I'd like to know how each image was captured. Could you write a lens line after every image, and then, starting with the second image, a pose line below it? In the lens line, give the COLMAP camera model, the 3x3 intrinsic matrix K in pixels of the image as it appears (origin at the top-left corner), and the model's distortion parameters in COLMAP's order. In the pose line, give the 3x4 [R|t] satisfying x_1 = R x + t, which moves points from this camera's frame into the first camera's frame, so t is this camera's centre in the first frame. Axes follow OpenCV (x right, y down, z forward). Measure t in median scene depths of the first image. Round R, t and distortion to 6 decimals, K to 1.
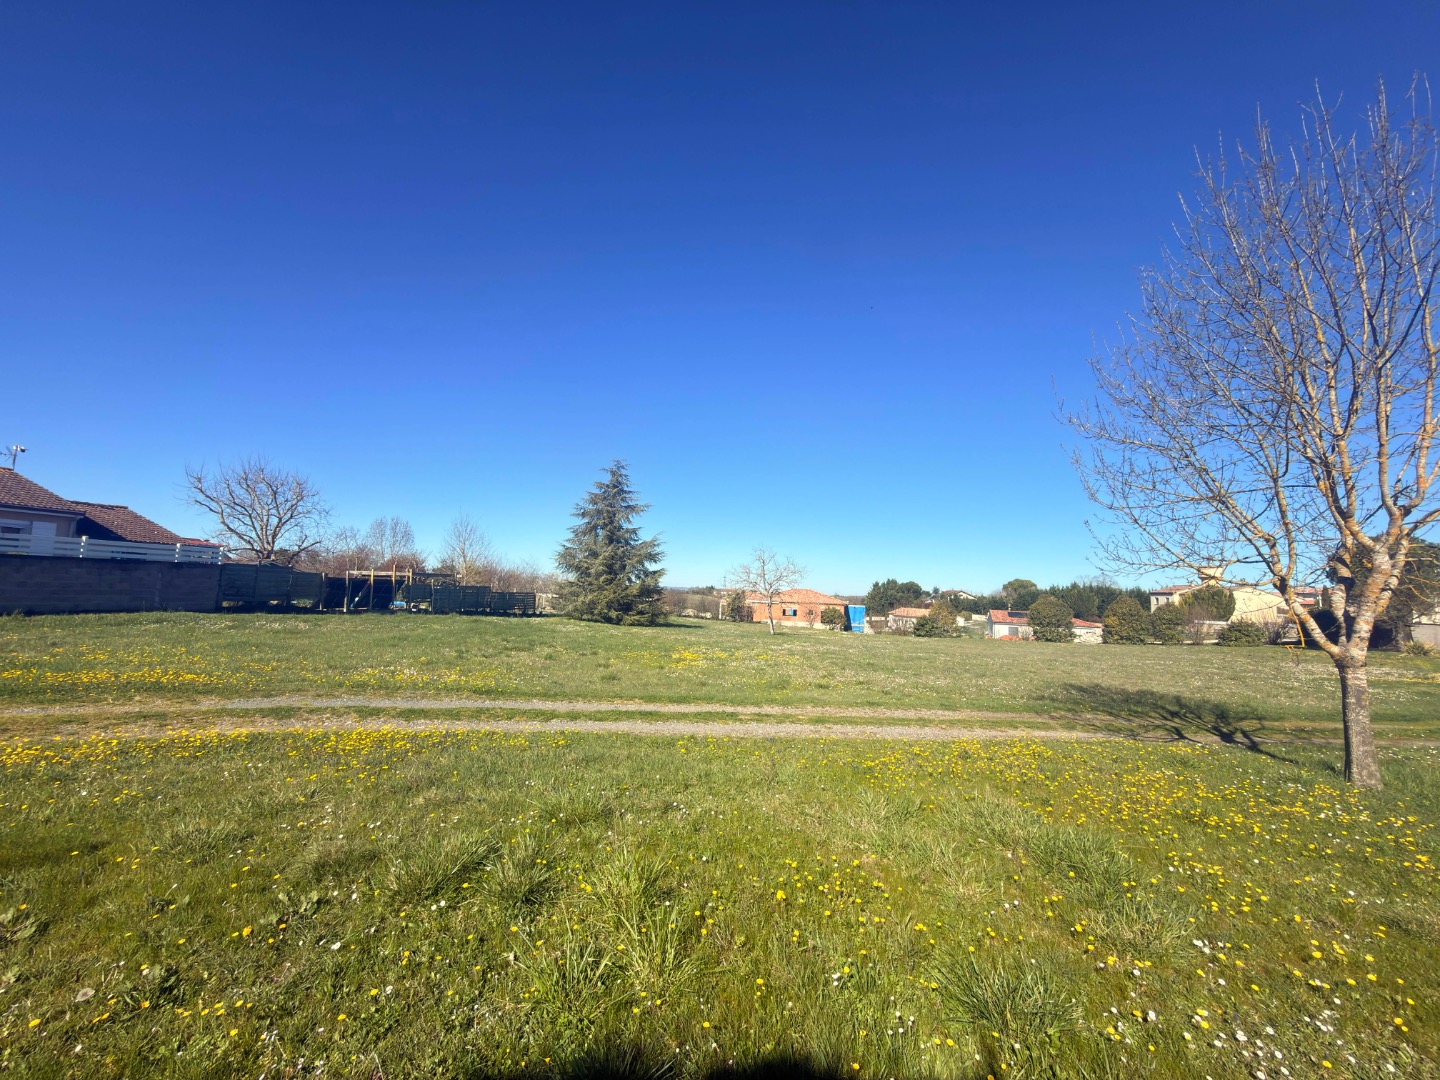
lens RADIAL K [[575.2, 0, 720.0], [0, 575.2, 540.0], [0, 0, 1]] dist [0.000301, 0.000151]
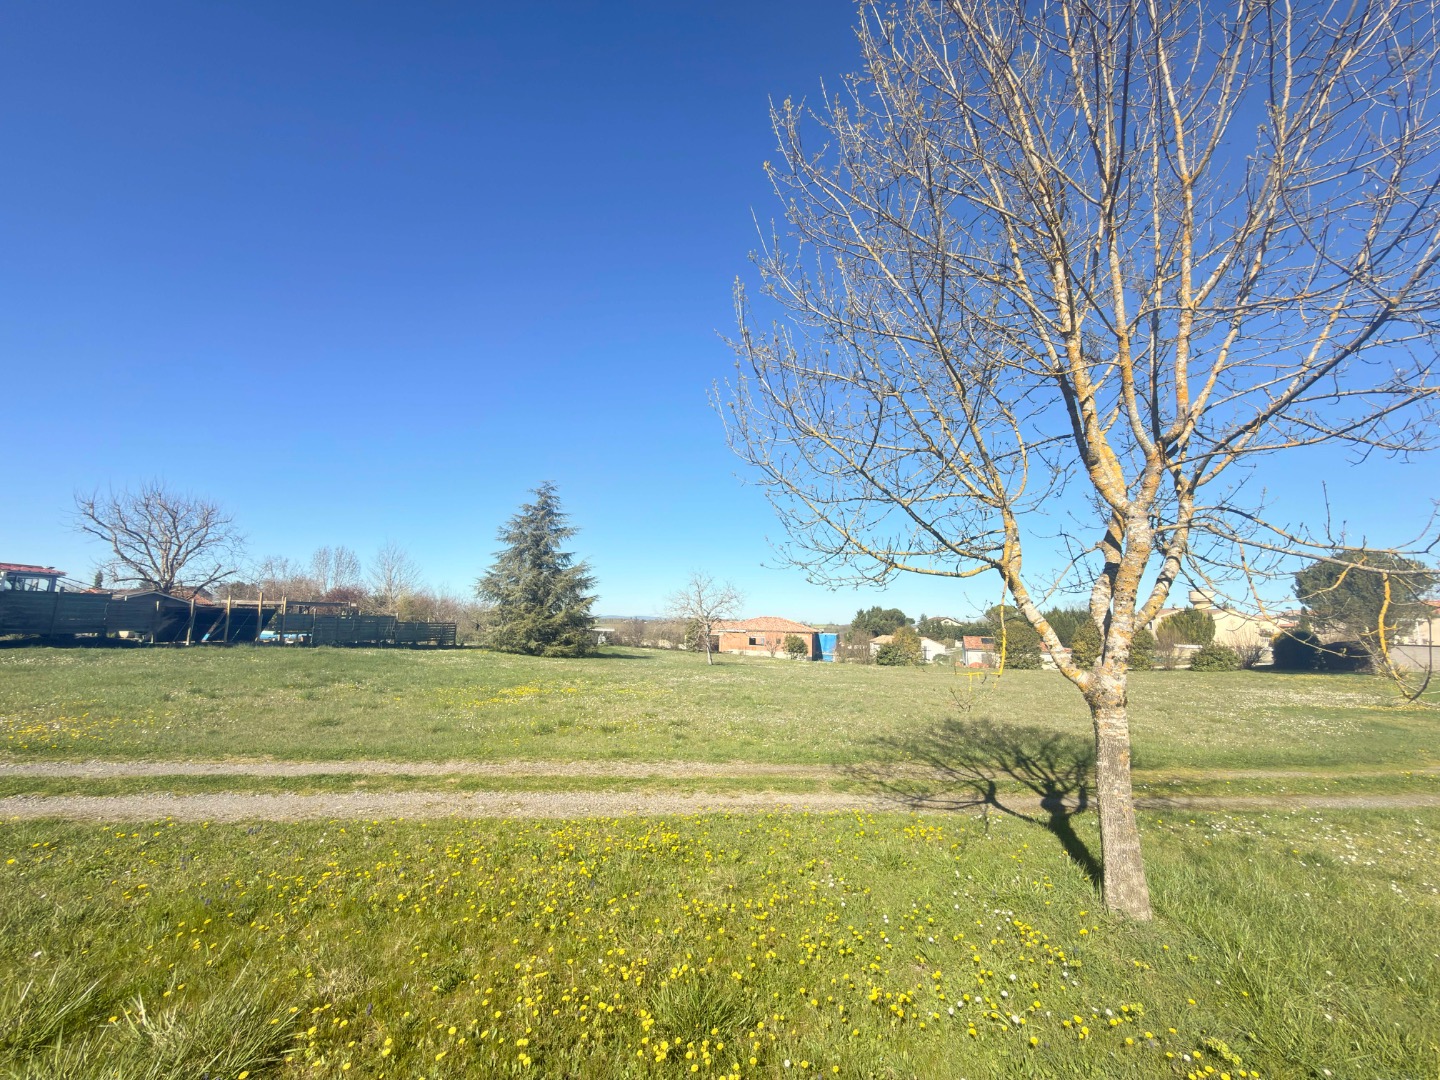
lens RADIAL K [[575.5, 0, 720.0], [0, 575.5, 540.0], [0, 0, 1]] dist [-0.000033, -0.000245]
pose [[0.999912, -0.010769, 0.007808, 0.100452], [0.011158, 0.998602, -0.051665, 0.010463], [-0.007241, 0.051748, 0.998634, 0.056270]]
